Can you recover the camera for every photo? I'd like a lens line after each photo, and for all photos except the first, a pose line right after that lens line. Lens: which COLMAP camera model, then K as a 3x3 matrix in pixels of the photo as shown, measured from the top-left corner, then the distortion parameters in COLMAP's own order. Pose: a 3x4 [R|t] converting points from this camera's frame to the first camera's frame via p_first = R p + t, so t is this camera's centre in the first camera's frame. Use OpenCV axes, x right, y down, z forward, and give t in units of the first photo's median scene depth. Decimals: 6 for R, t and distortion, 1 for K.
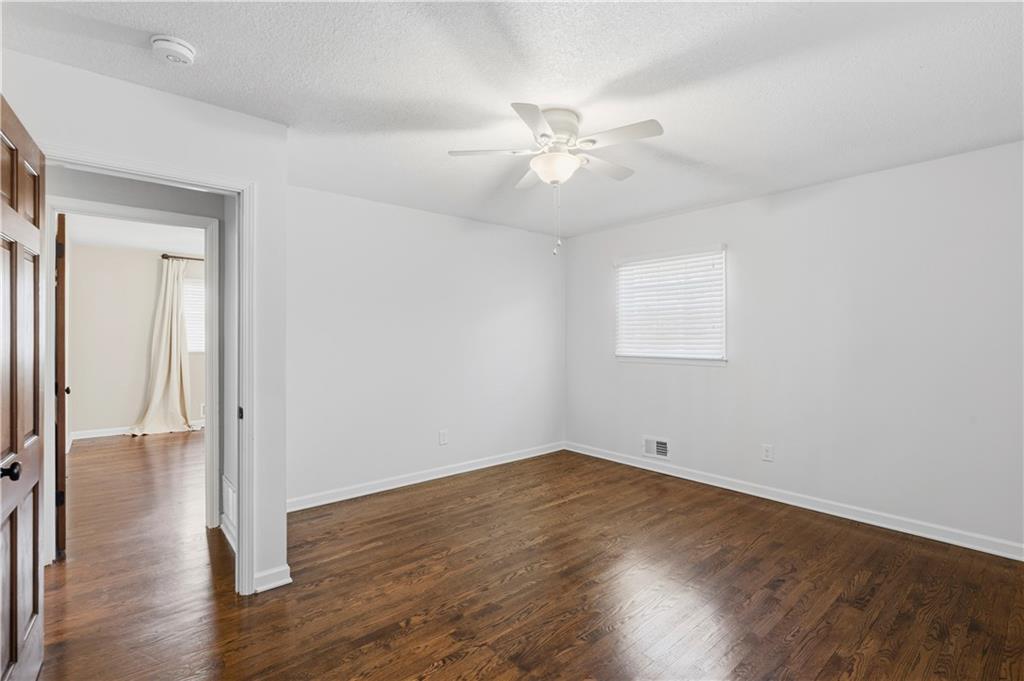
lens RADIAL K [[467.1, 0, 509.5], [0, 467.1, 334.9], [0, 0, 1]] dist [-0.019064, -0.000030]
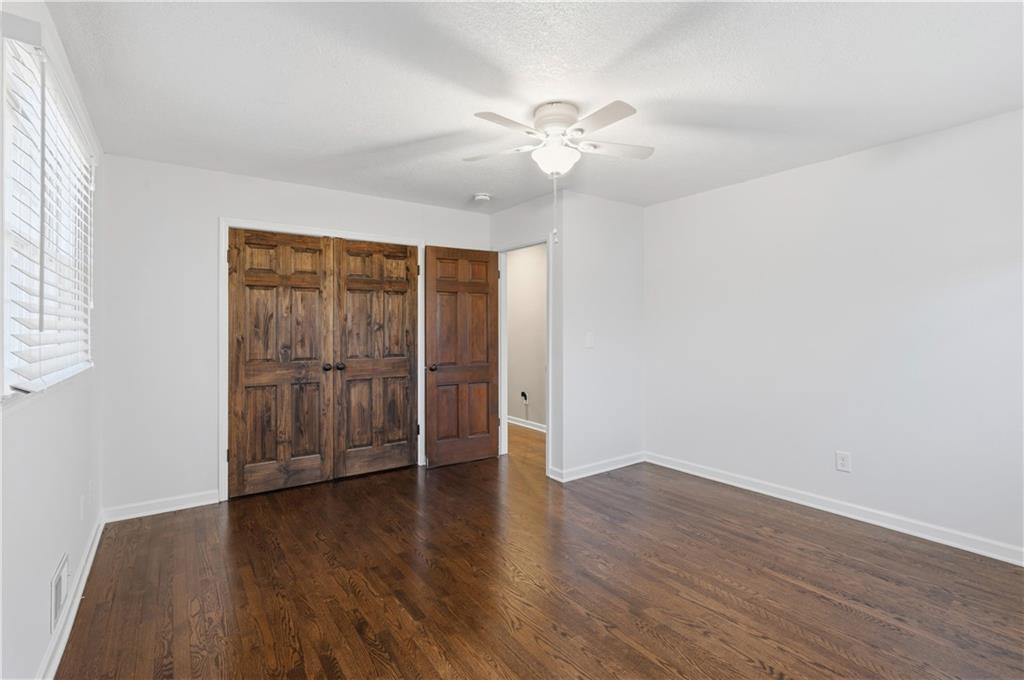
lens RADIAL K [[467.9, 0, 510.4], [0, 467.9, 334.5], [0, 0, 1]] dist [-0.012870, 0.001151]
pose [[-0.083486, 0.016738, -0.996368, 0.783444], [0.007693, 0.999840, 0.016151, 0.004812], [0.996479, -0.006317, -0.083601, 0.677054]]
